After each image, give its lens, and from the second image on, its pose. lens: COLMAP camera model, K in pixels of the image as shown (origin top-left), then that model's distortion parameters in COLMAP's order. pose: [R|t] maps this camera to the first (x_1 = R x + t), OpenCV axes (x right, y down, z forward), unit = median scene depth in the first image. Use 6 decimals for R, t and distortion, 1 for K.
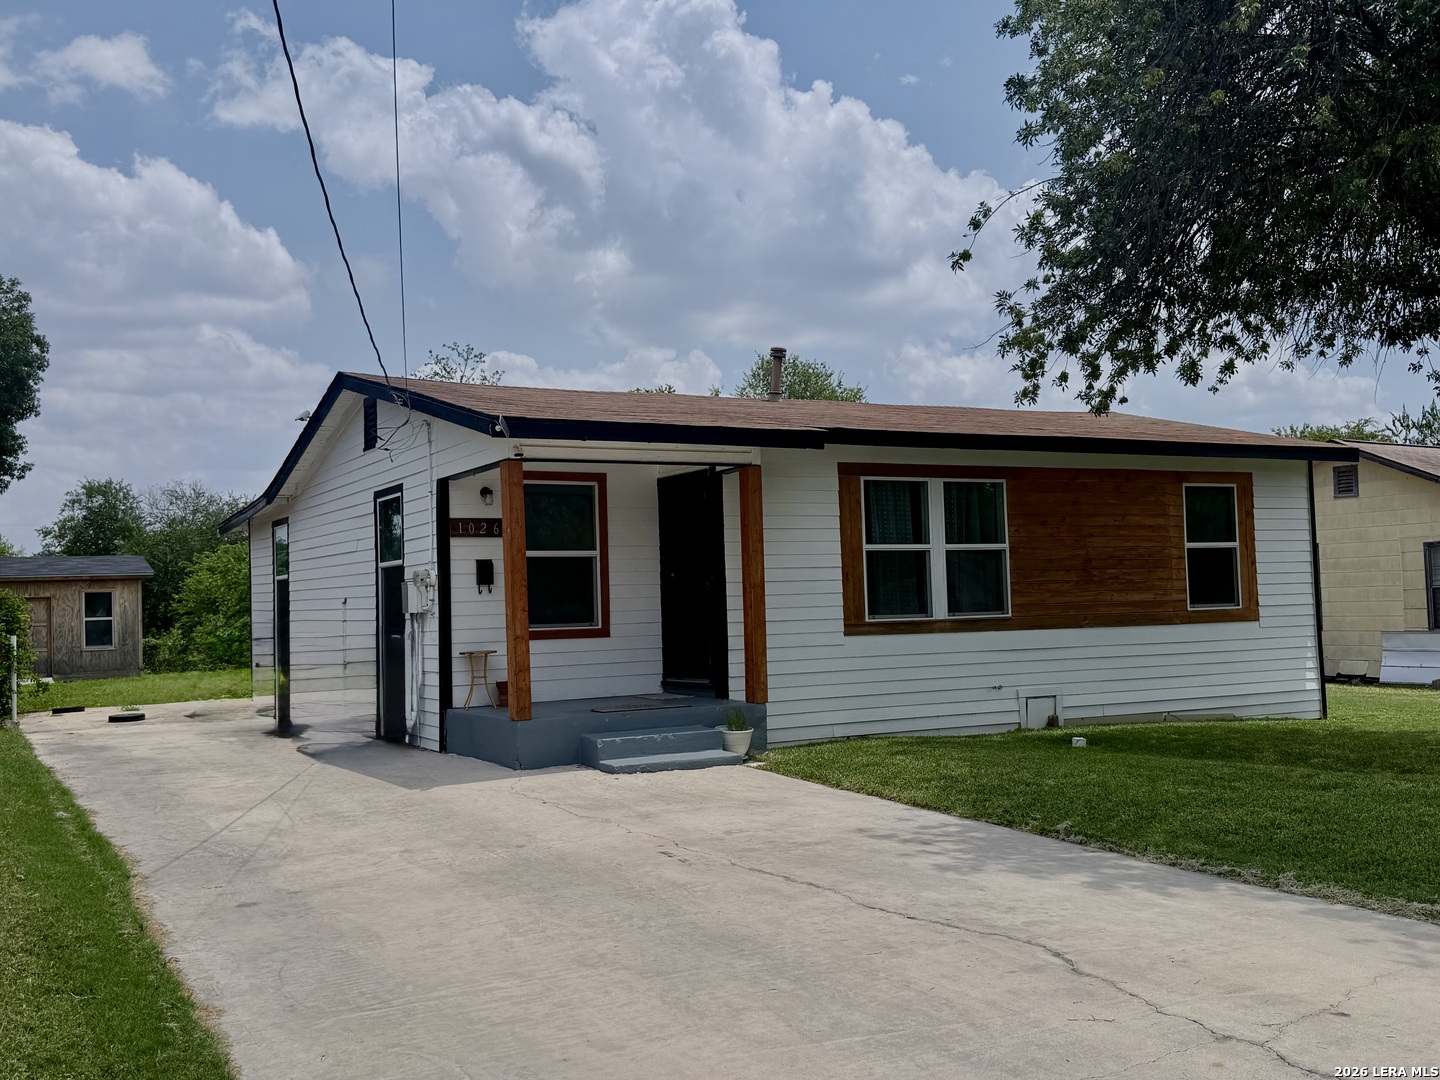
lens RADIAL K [[1390.3, 0, 720.0], [0, 1390.3, 540.0], [0, 0, 1]] dist [0.172766, -0.338767]
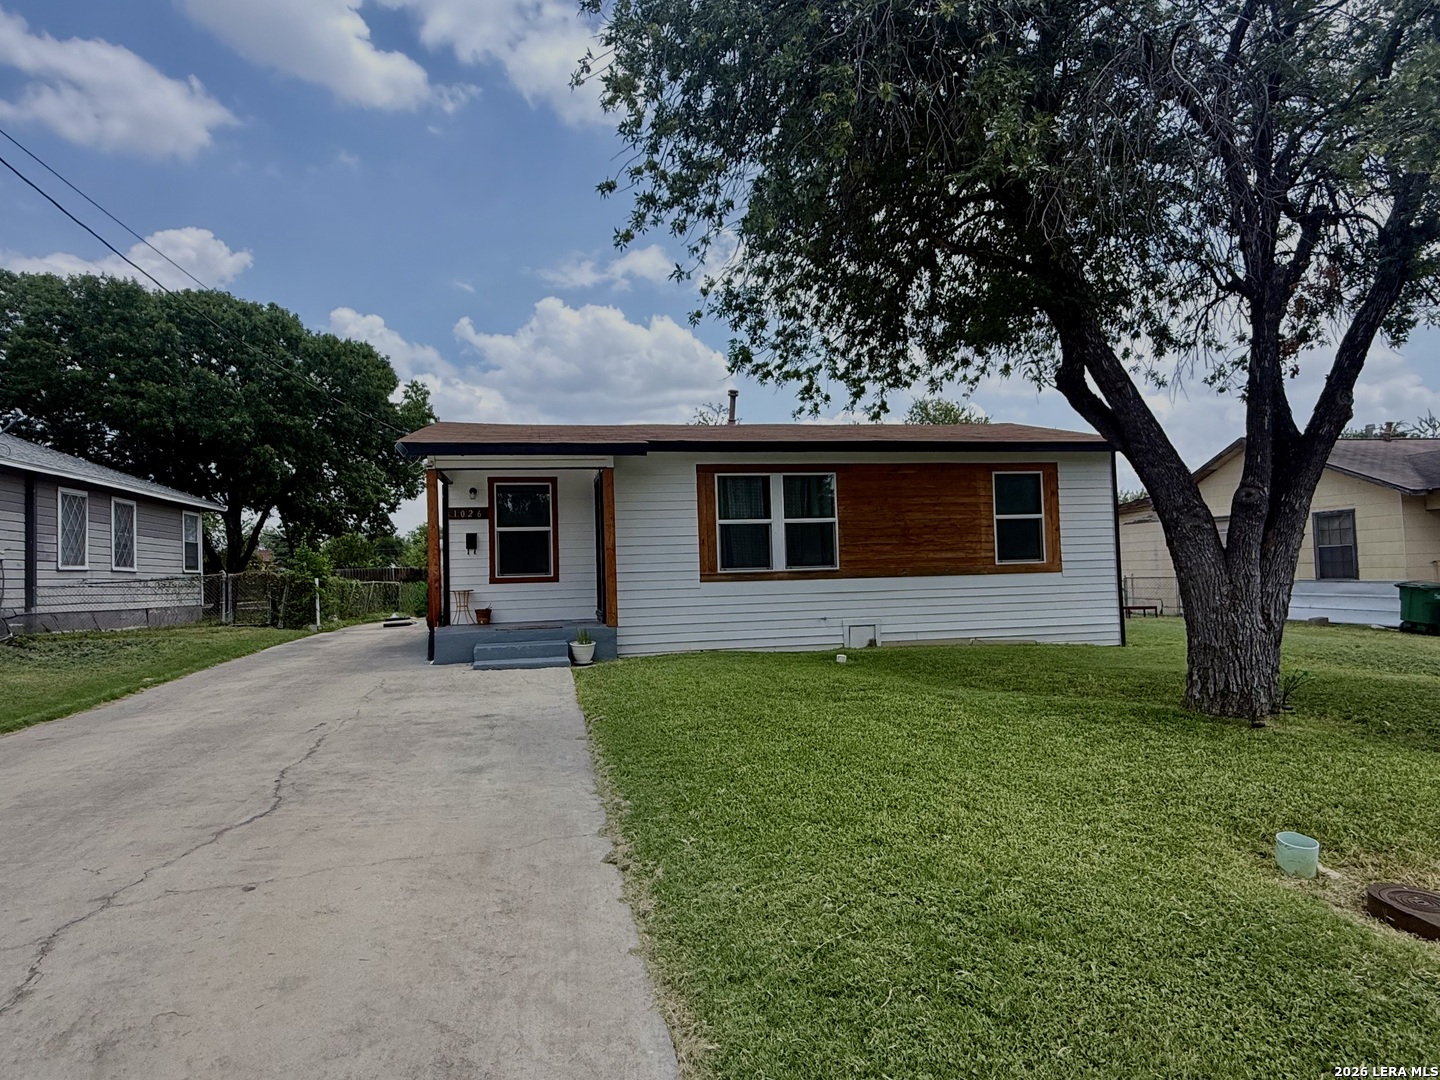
lens RADIAL K [[829.5, 0, 720.0], [0, 829.5, 540.0], [0, 0, 1]] dist [0.013633, 0.000322]
pose [[0.950389, -0.009143, -0.310930, 0.353705], [0.015645, 0.999708, 0.018424, 0.007614], [0.310671, -0.022374, 0.950254, 0.161232]]
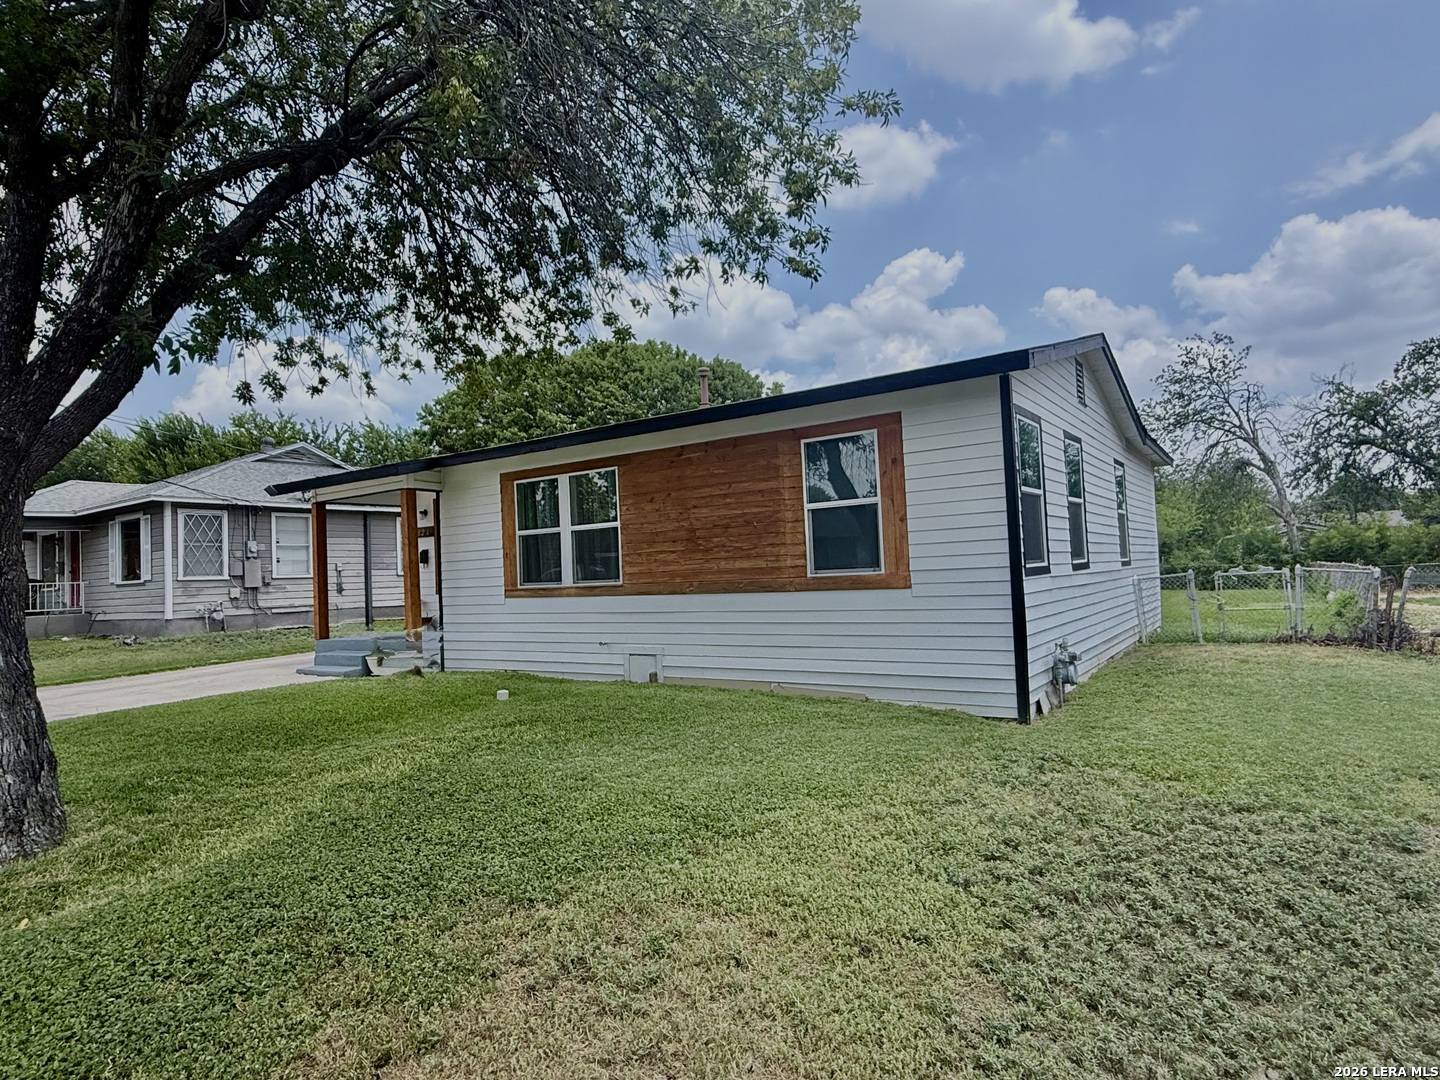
lens RADIAL K [[829.5, 0, 720.0], [0, 829.5, 540.0], [0, 0, 1]] dist [0.013633, 0.000322]
pose [[0.450400, -0.026798, -0.892425, 0.855433], [0.070897, 0.997467, 0.005829, 0.019825], [0.890008, -0.065896, 0.451159, 0.760666]]
